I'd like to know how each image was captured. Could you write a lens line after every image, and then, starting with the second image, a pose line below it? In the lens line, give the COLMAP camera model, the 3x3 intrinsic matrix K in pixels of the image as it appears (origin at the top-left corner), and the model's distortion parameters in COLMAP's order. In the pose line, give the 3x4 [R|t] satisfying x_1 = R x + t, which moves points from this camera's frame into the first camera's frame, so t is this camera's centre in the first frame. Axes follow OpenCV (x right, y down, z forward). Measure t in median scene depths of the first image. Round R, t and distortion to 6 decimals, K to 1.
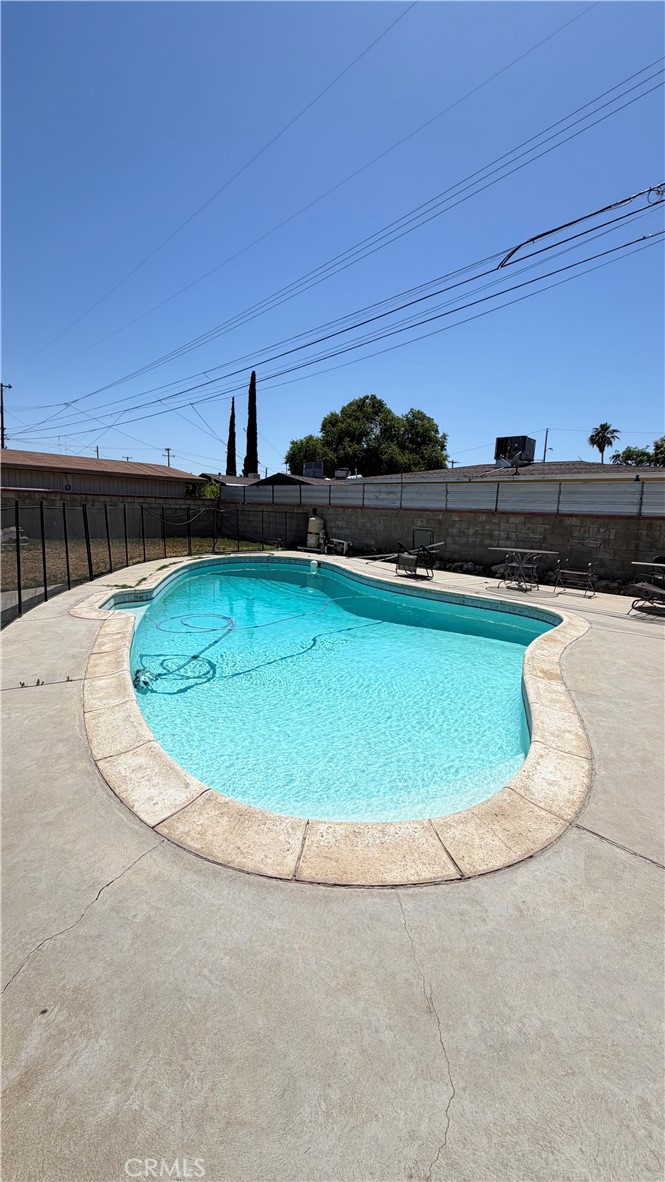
lens RADIAL K [[472.9, 0, 332.5], [0, 472.9, 591.0], [0, 0, 1]] dist [0.013203, -0.000021]
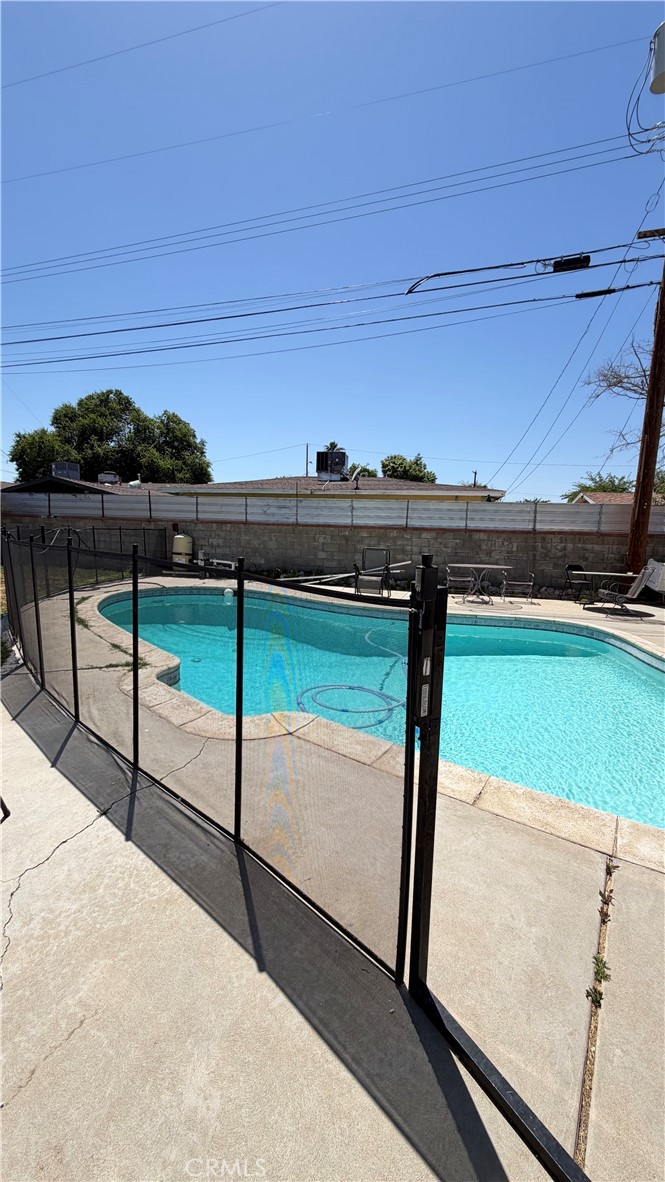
lens RADIAL K [[472.9, 0, 332.5], [0, 472.9, 591.0], [0, 0, 1]] dist [0.013203, -0.000021]
pose [[0.853687, -0.087326, 0.513413, -0.182669], [0.093479, 0.995524, 0.013894, -0.031708], [-0.512329, 0.036132, 0.858029, 0.107126]]
